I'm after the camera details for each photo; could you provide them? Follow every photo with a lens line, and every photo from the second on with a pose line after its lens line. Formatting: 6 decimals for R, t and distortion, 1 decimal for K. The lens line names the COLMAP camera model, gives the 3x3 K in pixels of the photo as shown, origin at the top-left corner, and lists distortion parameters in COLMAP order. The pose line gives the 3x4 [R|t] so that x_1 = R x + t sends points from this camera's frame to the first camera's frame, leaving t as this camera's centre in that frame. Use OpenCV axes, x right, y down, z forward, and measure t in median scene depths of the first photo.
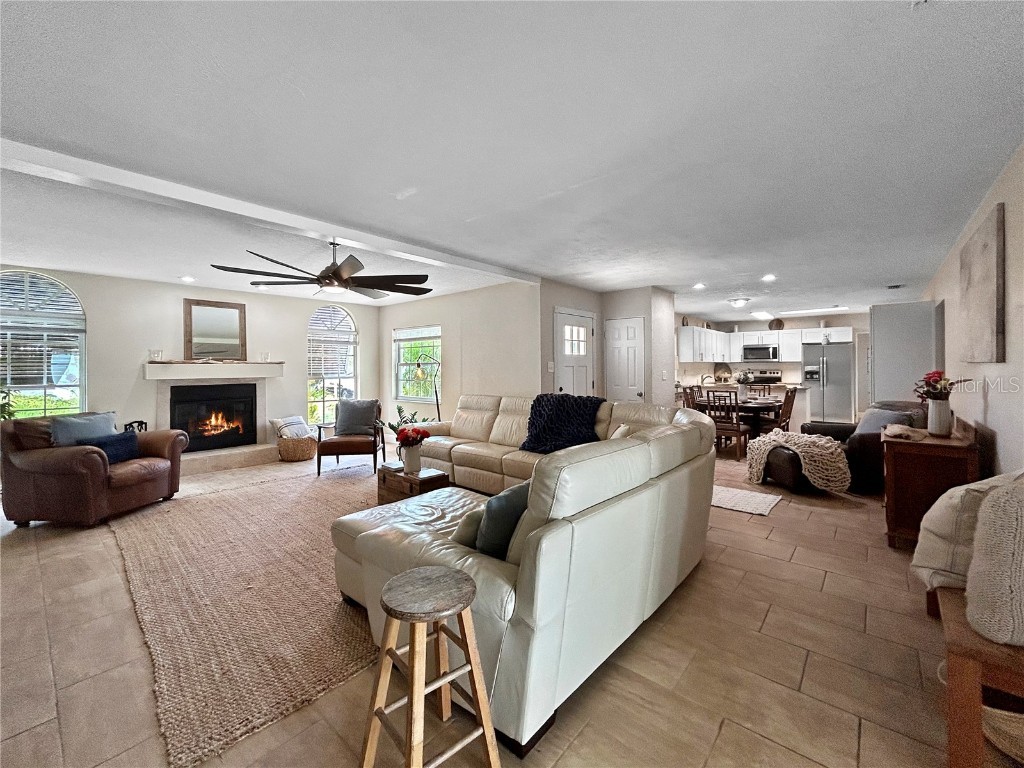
lens RADIAL K [[417.8, 0, 508.7], [0, 417.8, 372.9], [0, 0, 1]] dist [0.000466, 0.000165]
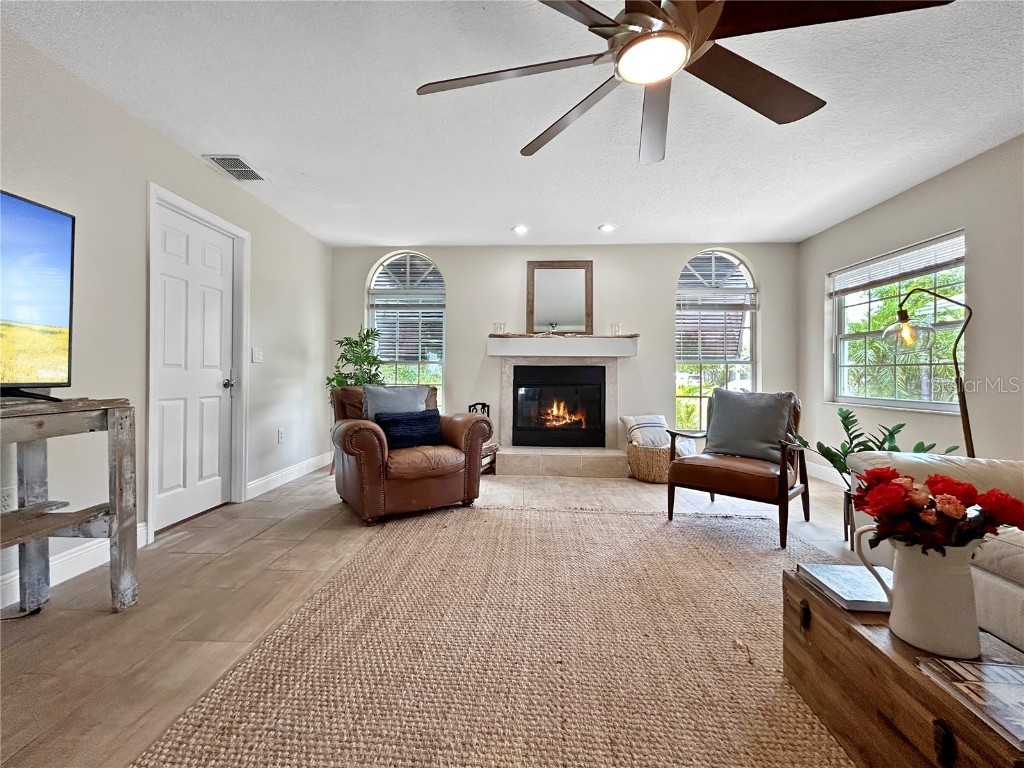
lens RADIAL K [[417.8, 0, 508.7], [0, 417.8, 372.9], [0, 0, 1]] dist [0.000466, 0.000165]
pose [[0.614070, 0.002254, -0.789249, -0.134208], [-0.018511, 0.999762, -0.011547, 0.054594], [0.789035, 0.021700, 0.613965, 0.448990]]
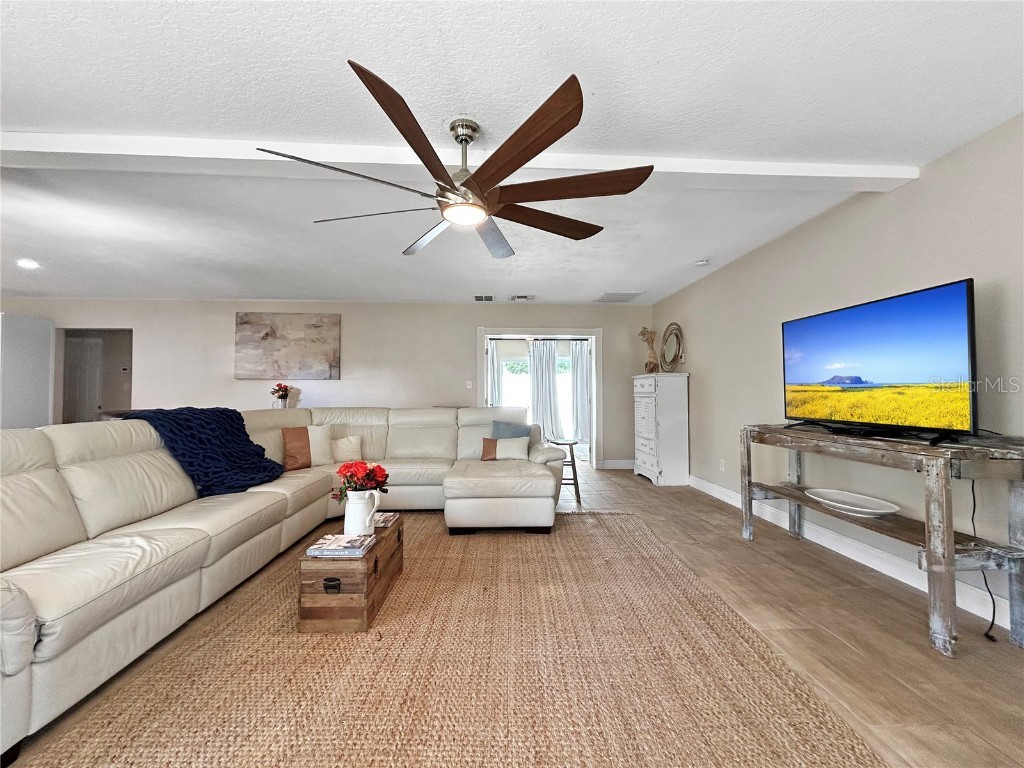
lens RADIAL K [[420.3, 0, 512.4], [0, 420.3, 378.8], [0, 0, 1]] dist [0.001233, 0.000351]
pose [[-0.692083, 0.031249, 0.721141, -0.579699], [0.013528, 0.999449, -0.030325, 0.025257], [-0.721691, -0.011232, -0.692124, 0.896922]]
